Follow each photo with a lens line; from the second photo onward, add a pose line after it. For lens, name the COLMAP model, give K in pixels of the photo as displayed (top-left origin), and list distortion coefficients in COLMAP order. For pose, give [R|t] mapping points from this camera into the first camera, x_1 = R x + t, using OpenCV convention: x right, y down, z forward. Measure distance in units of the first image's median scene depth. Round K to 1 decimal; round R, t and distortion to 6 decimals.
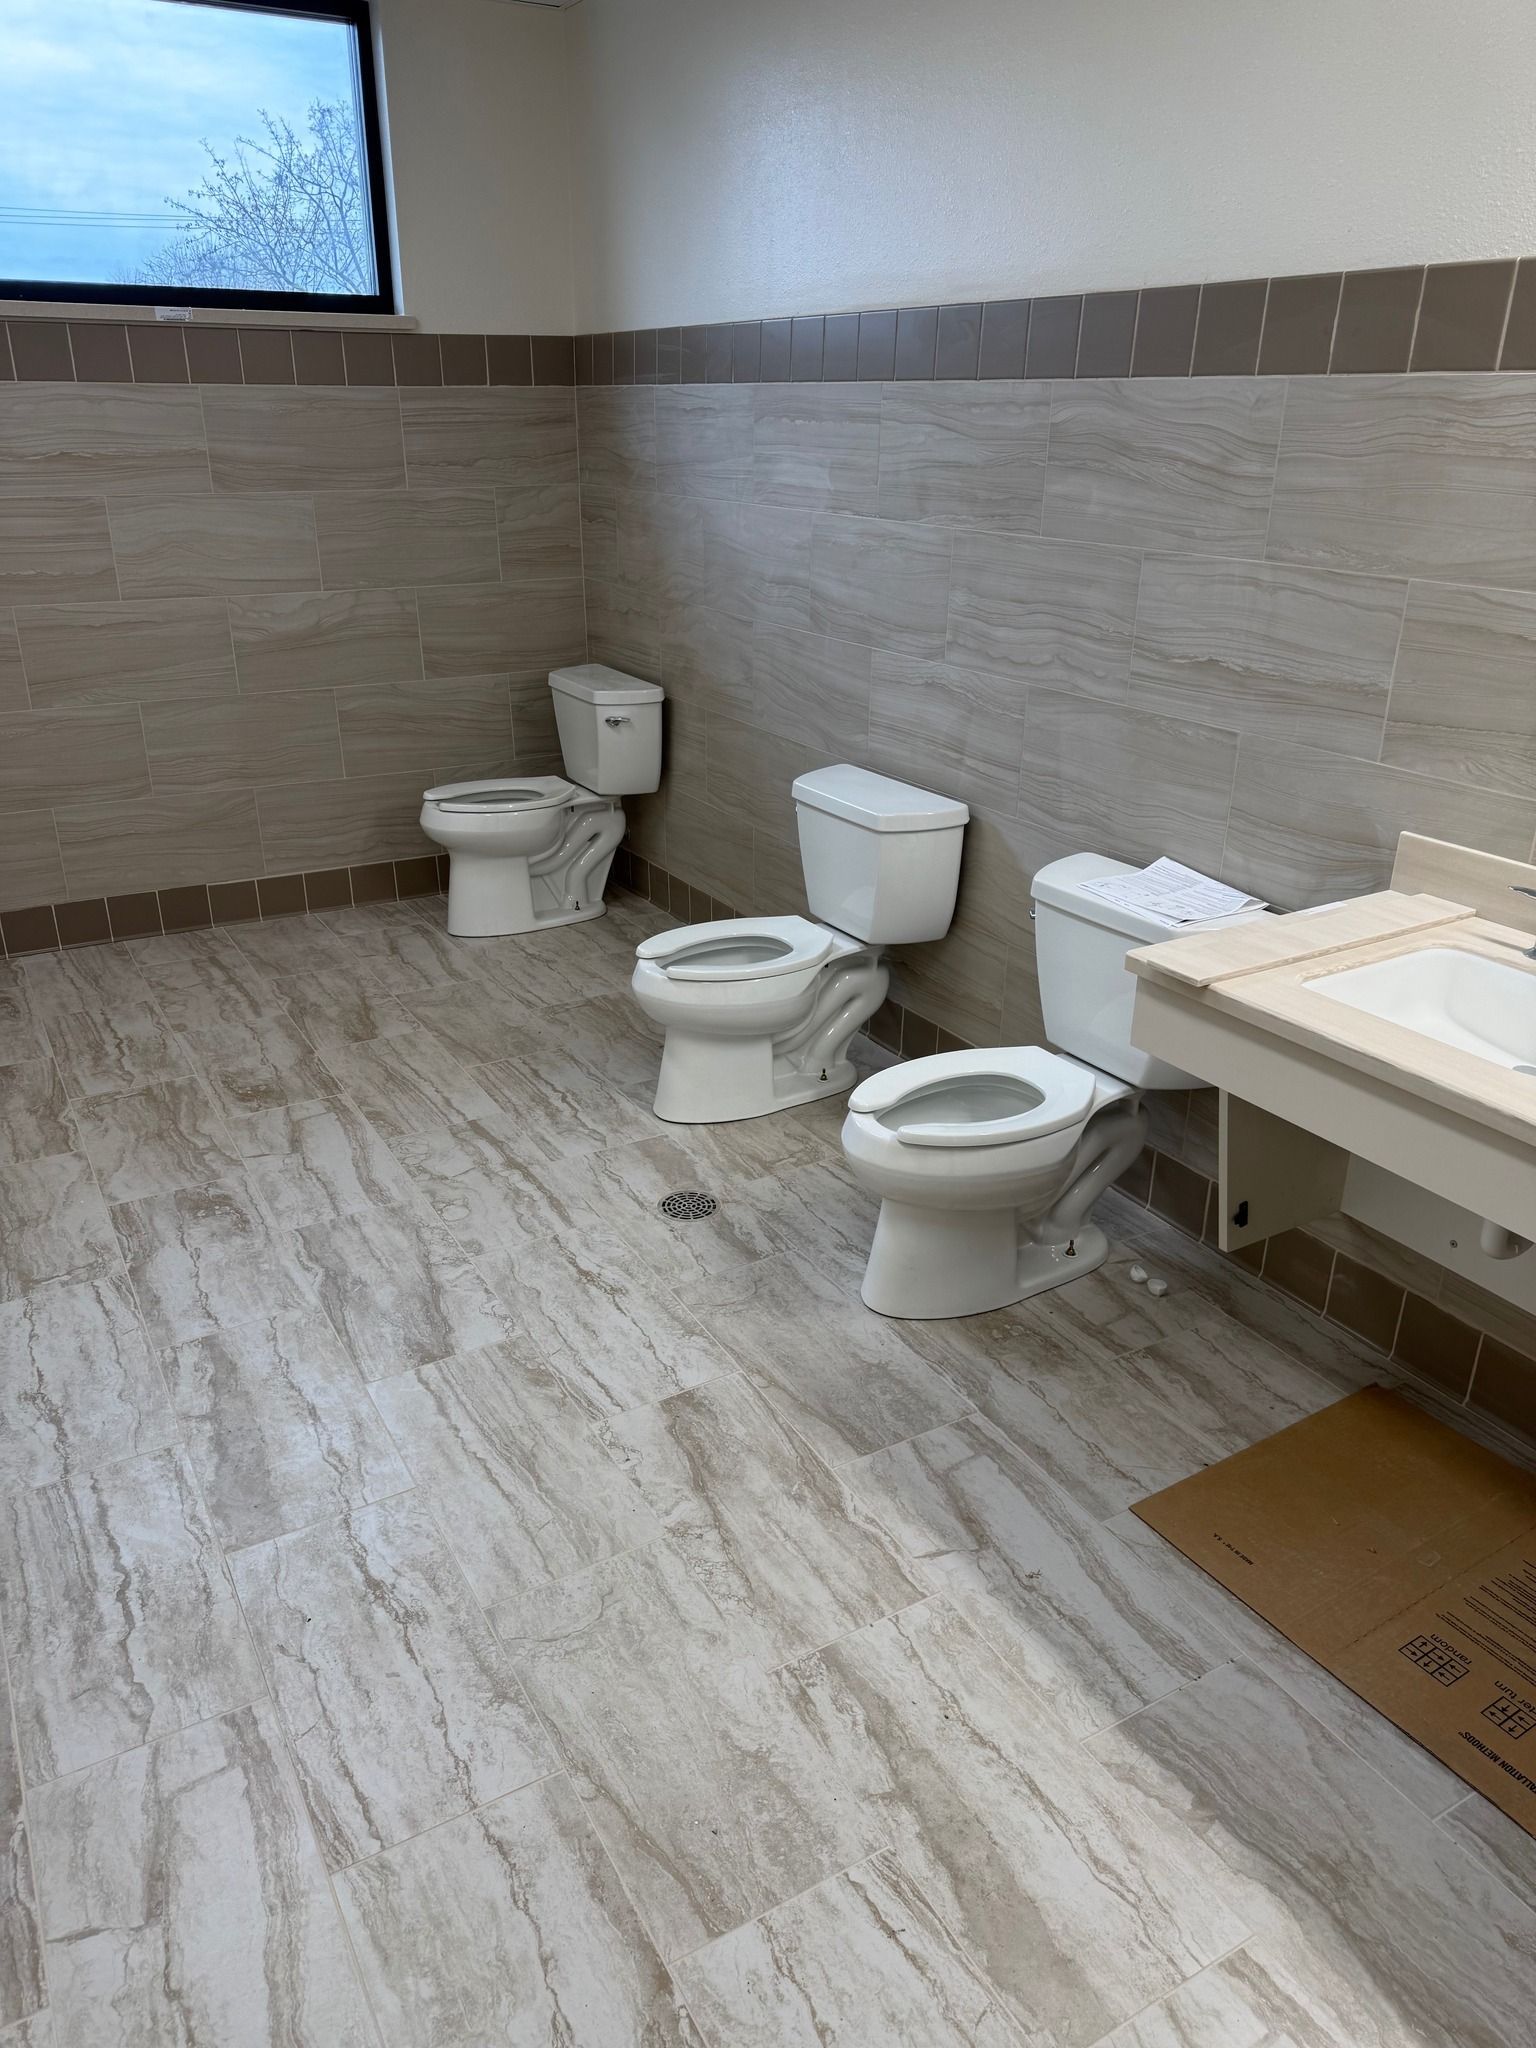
lens RADIAL K [[1453.5, 0, 764.0], [0, 1453.5, 1006.8], [0, 0, 1]] dist [0.001401, -0.010657]
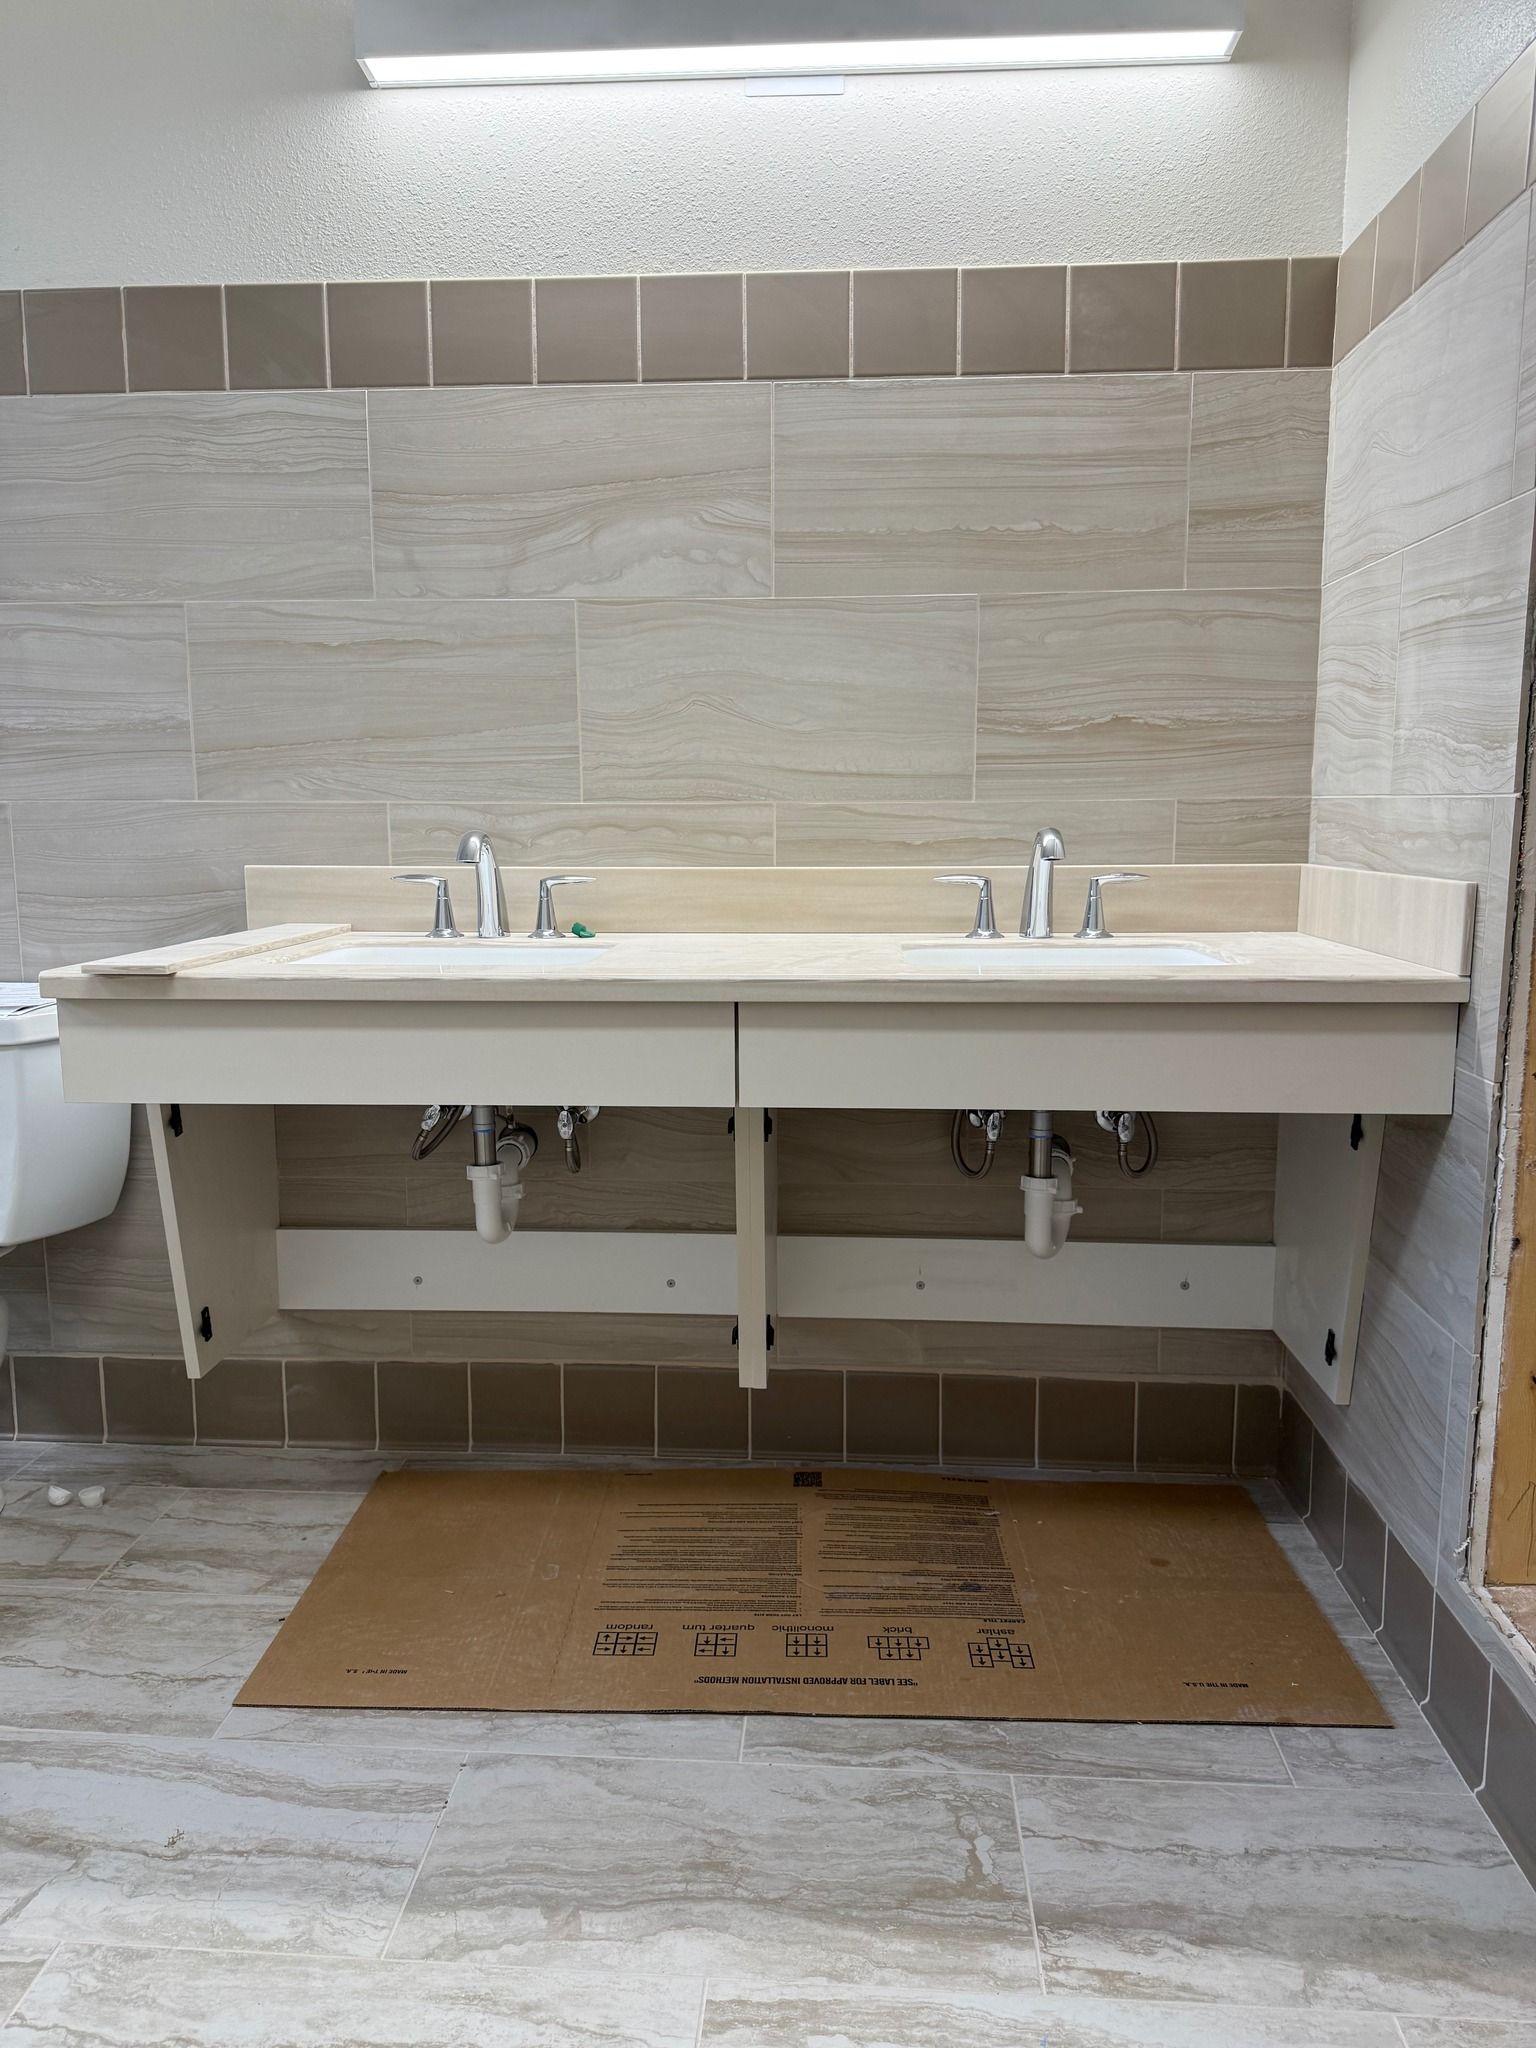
lens RADIAL K [[1453.5, 0, 755.5], [0, 1453.5, 1025.6], [0, 0, 1]] dist [0.001401, -0.010657]
pose [[0.563166, -0.133197, 0.815538, -0.156465], [0.322397, 0.944128, -0.068432, 0.153069], [-0.760857, 0.301466, 0.574643, 0.264368]]
